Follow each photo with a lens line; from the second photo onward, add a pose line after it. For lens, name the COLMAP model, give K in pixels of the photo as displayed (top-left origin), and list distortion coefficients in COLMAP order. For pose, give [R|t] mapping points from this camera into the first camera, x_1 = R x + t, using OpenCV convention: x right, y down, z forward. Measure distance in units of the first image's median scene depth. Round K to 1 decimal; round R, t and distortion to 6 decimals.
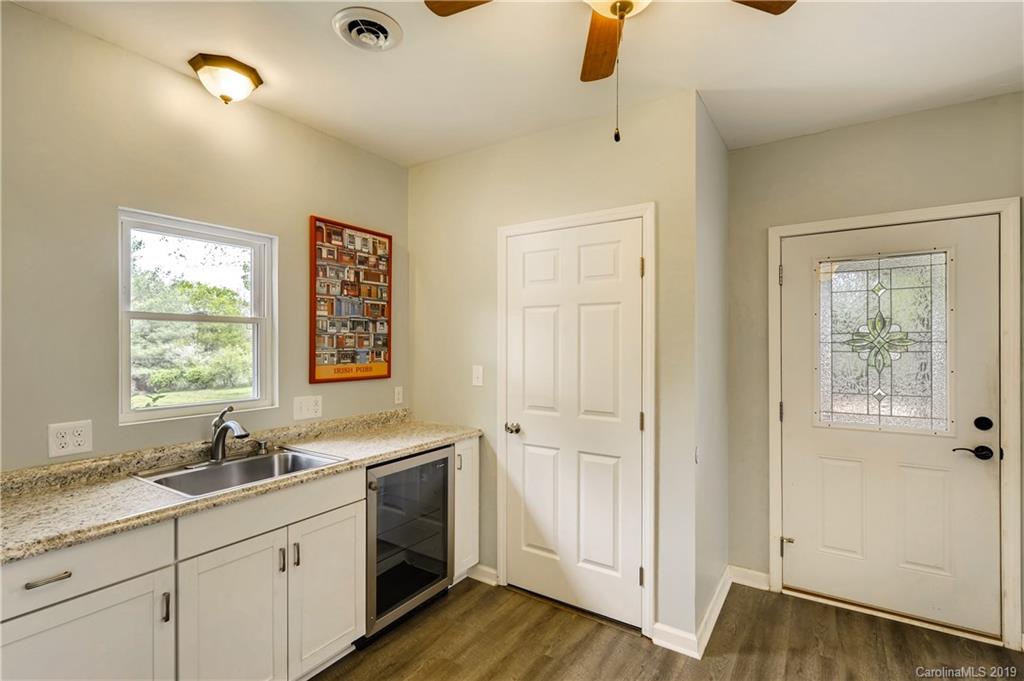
lens RADIAL K [[481.3, 0, 516.5], [0, 481.3, 341.9], [0, 0, 1]] dist [0.014456, -0.000901]
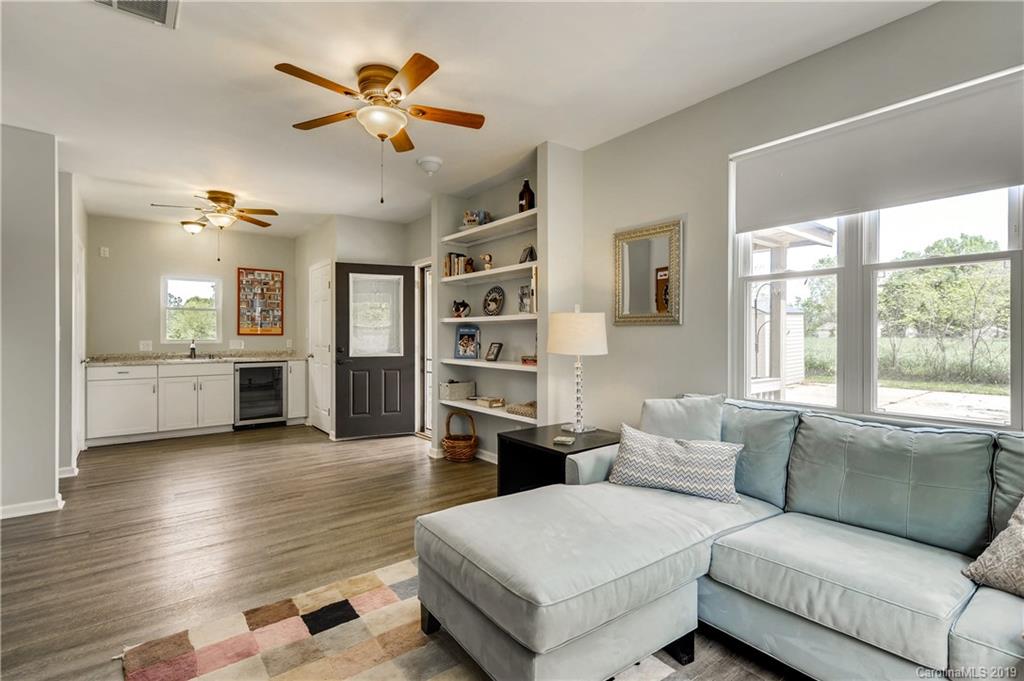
lens RADIAL K [[481.3, 0, 516.5], [0, 481.3, 341.9], [0, 0, 1]] dist [0.014456, -0.000901]
pose [[0.942528, 0.007712, -0.334037, 1.652125], [-0.001002, 0.999794, 0.020255, 0.065424], [0.334125, -0.018756, 0.942342, -0.815685]]
